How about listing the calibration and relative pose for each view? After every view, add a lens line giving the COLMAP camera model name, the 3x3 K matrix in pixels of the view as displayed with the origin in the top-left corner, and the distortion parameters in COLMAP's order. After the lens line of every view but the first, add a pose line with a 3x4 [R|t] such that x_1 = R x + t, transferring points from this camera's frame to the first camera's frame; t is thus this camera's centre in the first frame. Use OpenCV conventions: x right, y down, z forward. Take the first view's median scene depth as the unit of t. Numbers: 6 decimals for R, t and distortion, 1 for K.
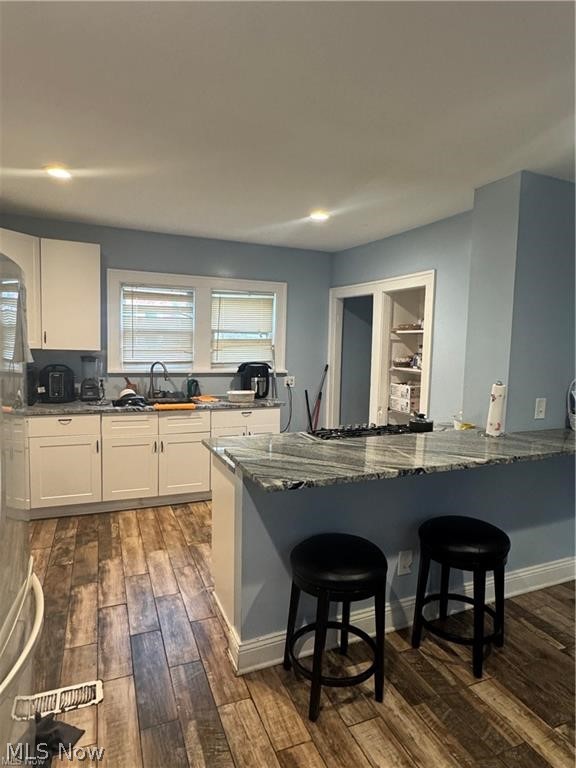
lens RADIAL K [[442.3, 0, 285.4], [0, 442.3, 381.6], [0, 0, 1]] dist [-0.006463, -0.001676]
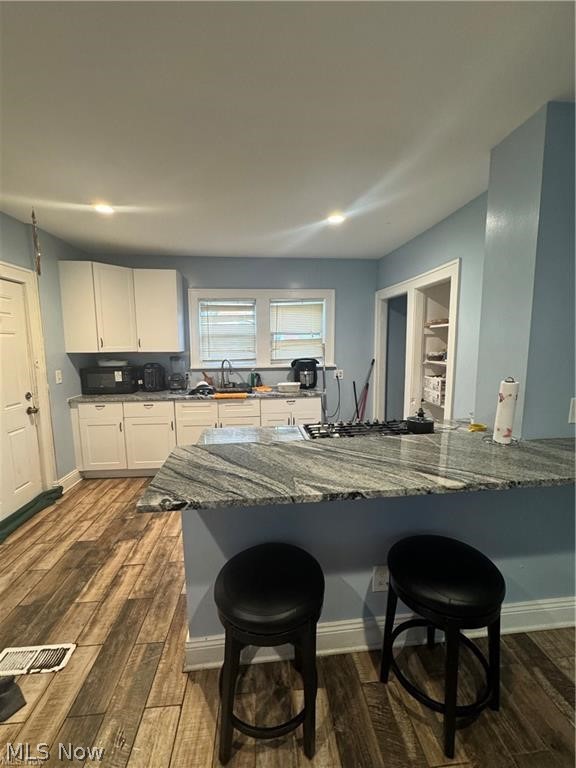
lens RADIAL K [[313.5, 0, 291.5], [0, 313.5, 382.4], [0, 0, 1]] dist [-0.007691, 0.001667]
pose [[0.955521, 0.003638, -0.294900, 0.242877], [0.006310, 0.999443, 0.032773, -0.011309], [0.294855, -0.033176, 0.954966, 0.300685]]
